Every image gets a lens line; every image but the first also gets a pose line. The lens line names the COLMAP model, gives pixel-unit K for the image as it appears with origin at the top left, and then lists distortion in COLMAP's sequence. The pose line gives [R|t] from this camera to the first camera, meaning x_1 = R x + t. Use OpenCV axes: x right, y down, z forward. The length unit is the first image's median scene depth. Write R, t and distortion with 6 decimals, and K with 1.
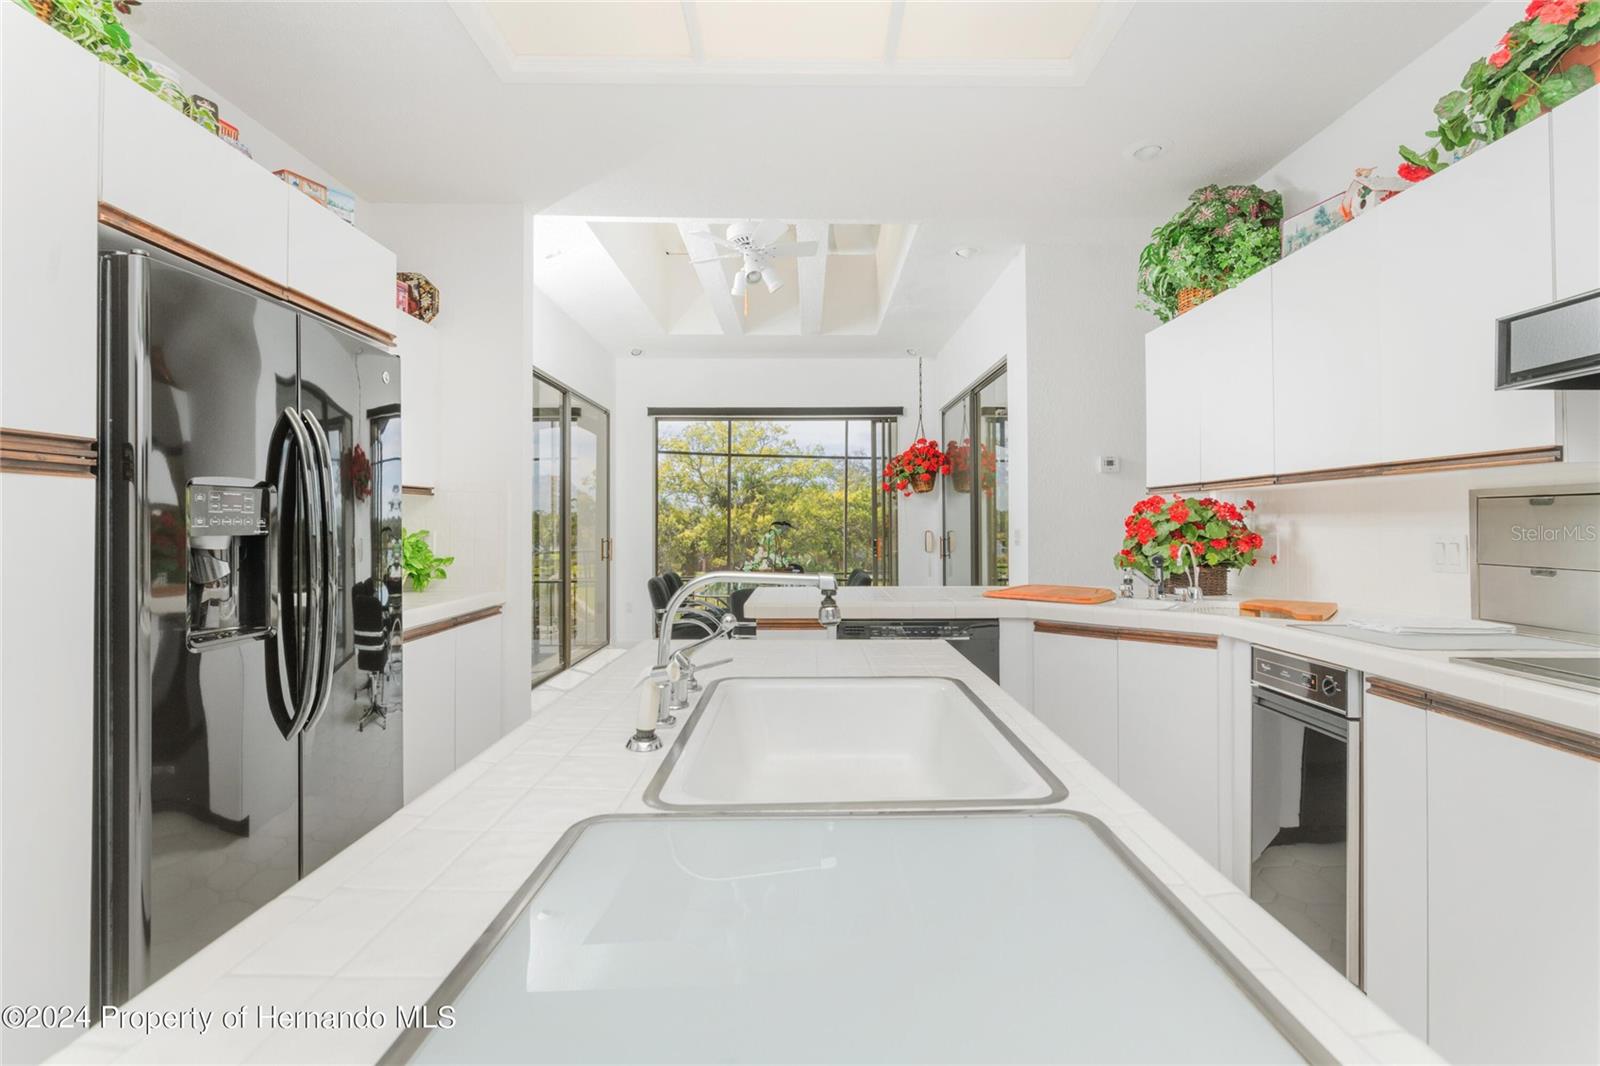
lens RADIAL K [[695.3, 0, 821.9], [0, 695.3, 510.6], [0, 0, 1]] dist [-0.000581, 0.000304]
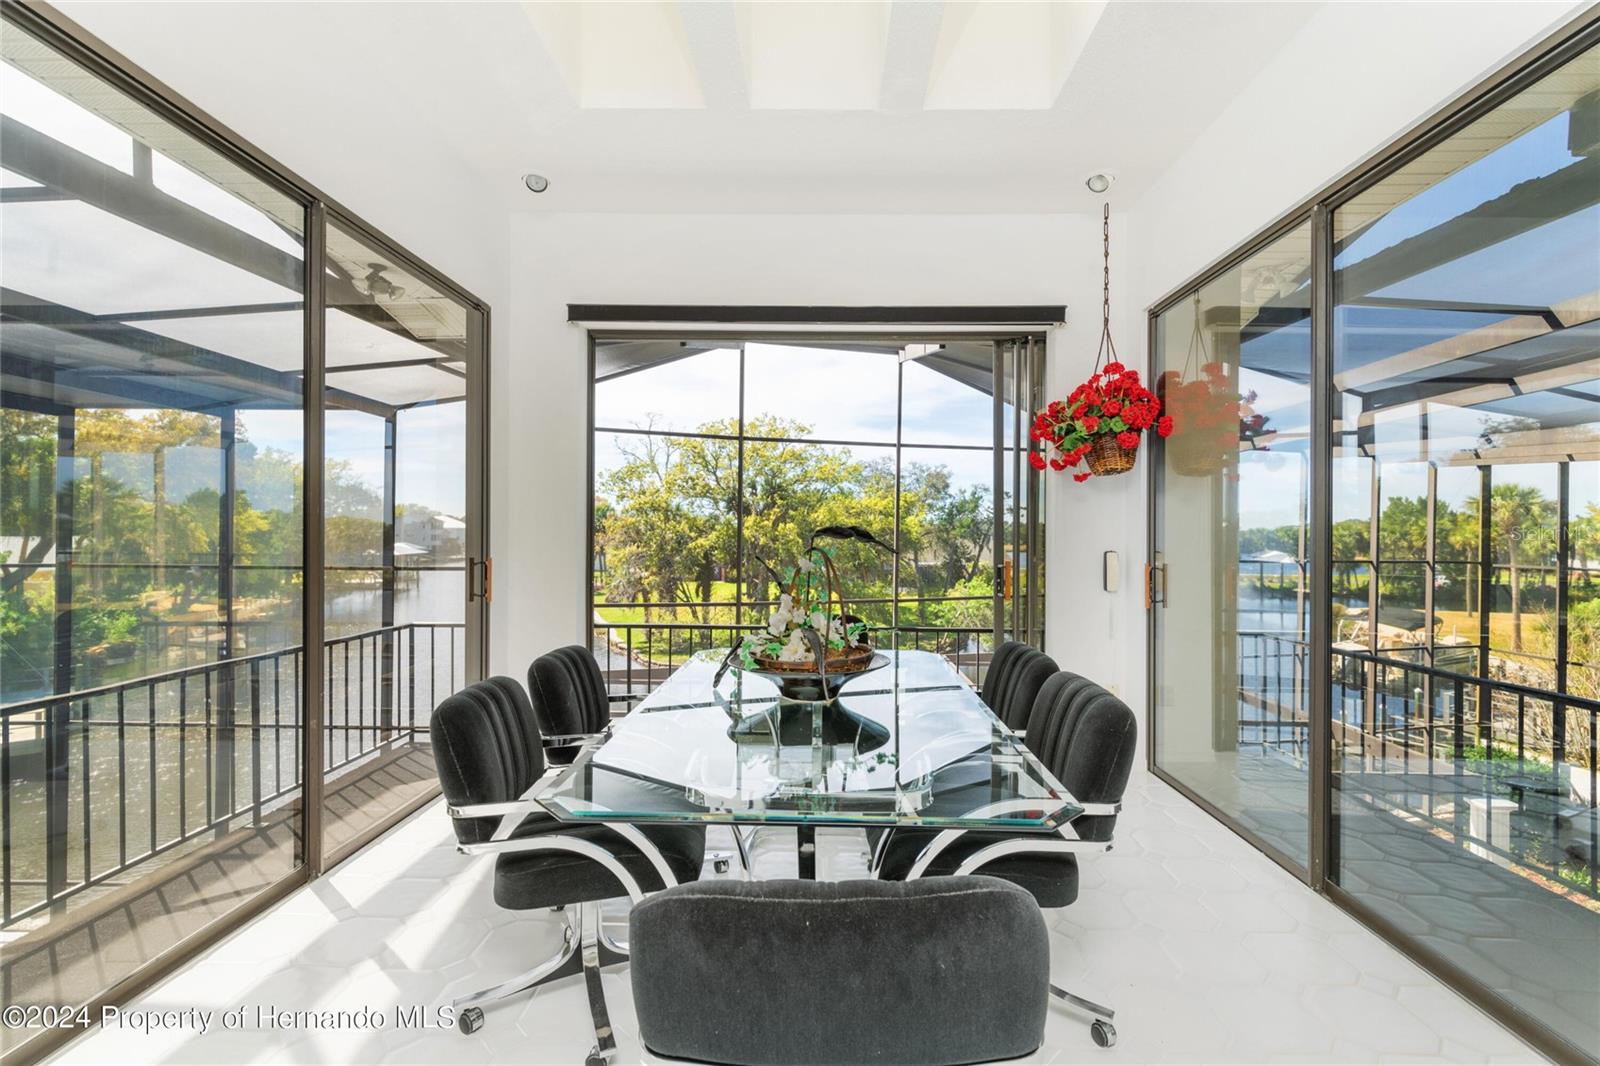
lens RADIAL K [[692.6, 0, 809.3], [0, 692.6, 534.1], [0, 0, 1]] dist [0.000133, -0.000096]
pose [[0.998764, 0.013781, -0.047757, -0.060360], [-0.012809, 0.999706, 0.020590, 0.012455], [0.048027, -0.019953, 0.998647, 0.678641]]
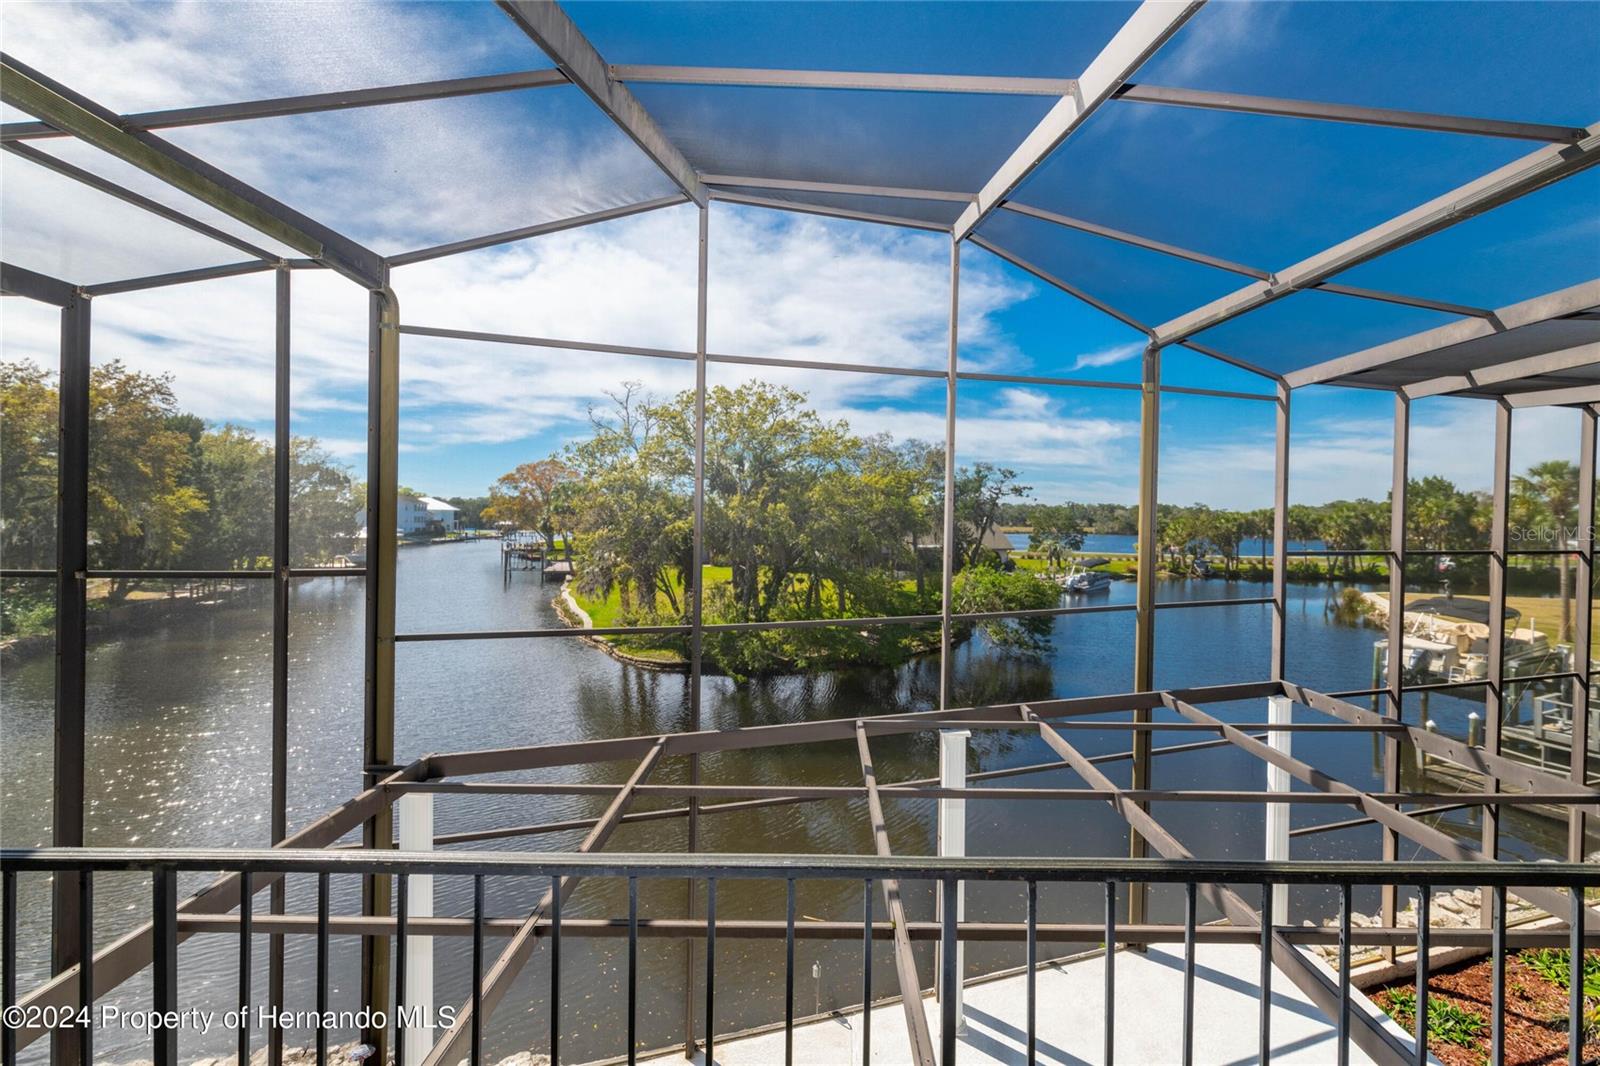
lens RADIAL K [[688.4, 0, 808.0], [0, 688.4, 524.0], [0, 0, 1]] dist [-0.001294, -0.000272]
pose [[0.999235, 0.013720, -0.036622, -0.115071], [-0.012550, 0.999410, 0.031980, 0.032315], [0.037039, -0.031496, 0.998817, 1.413872]]
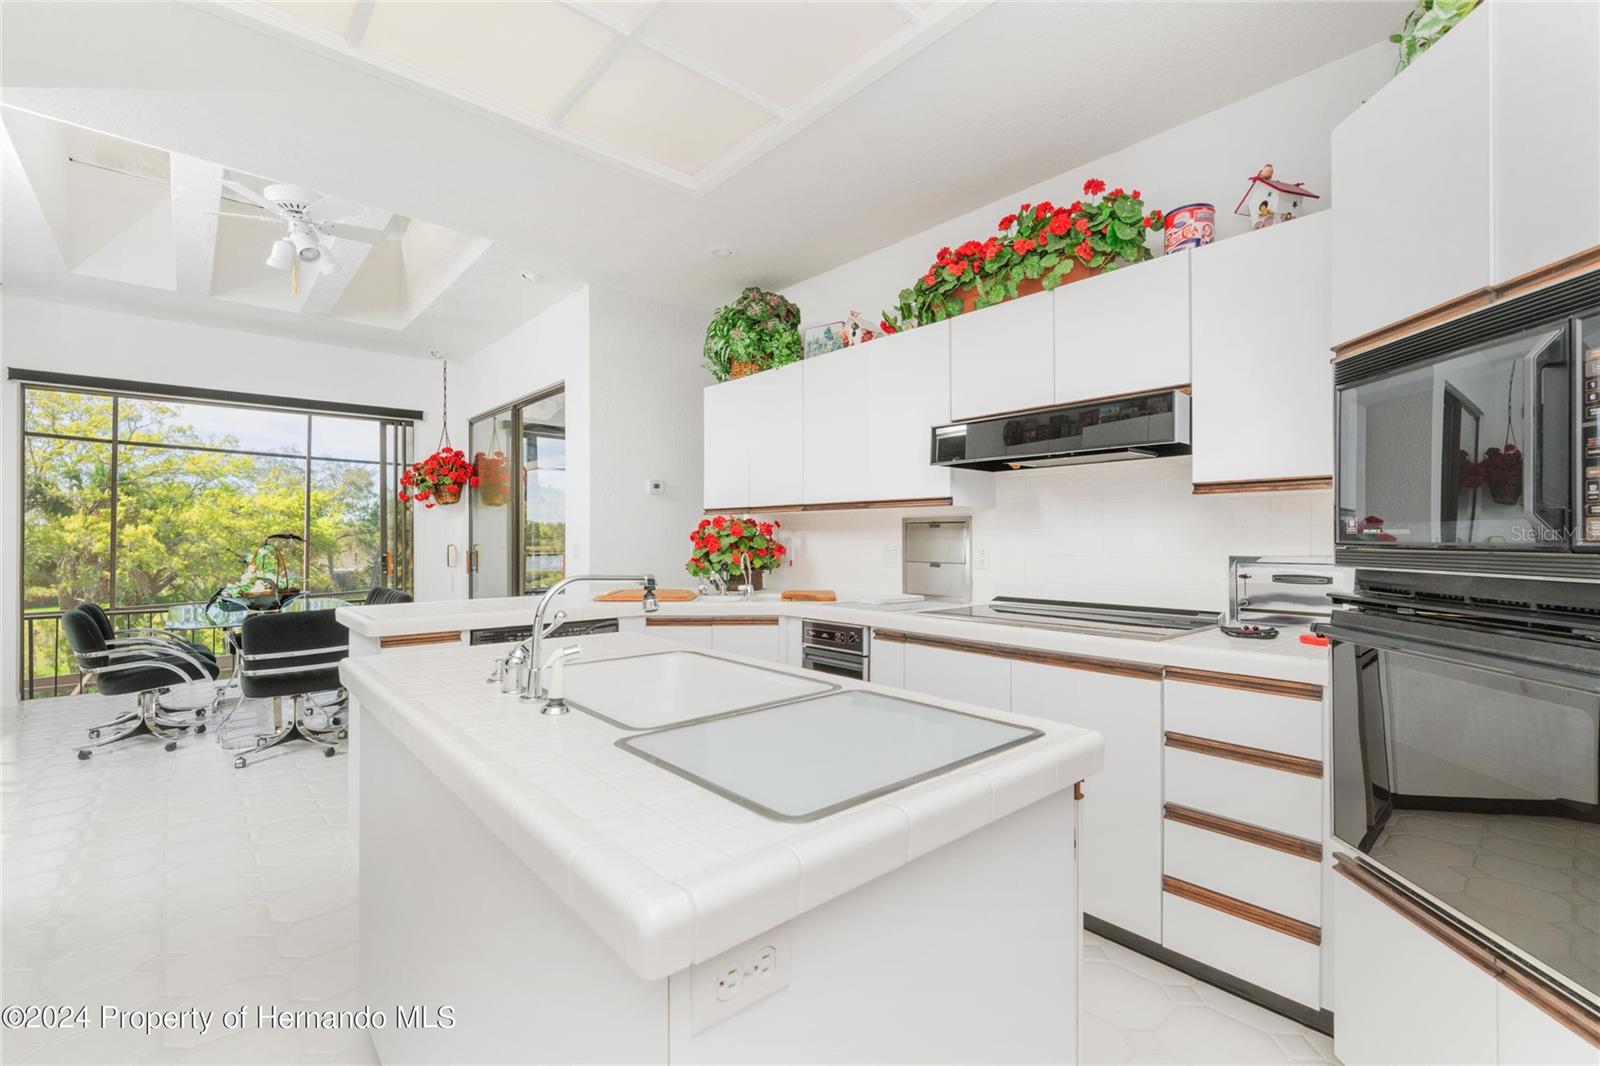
lens RADIAL K [[688.4, 0, 808.0], [0, 688.4, 524.0], [0, 0, 1]] dist [-0.001294, -0.000272]
pose [[0.757794, 0.014166, 0.652340, -0.128188], [-0.013879, 0.999888, -0.005590, -0.001058], [-0.652346, -0.004818, 0.757906, -0.046258]]
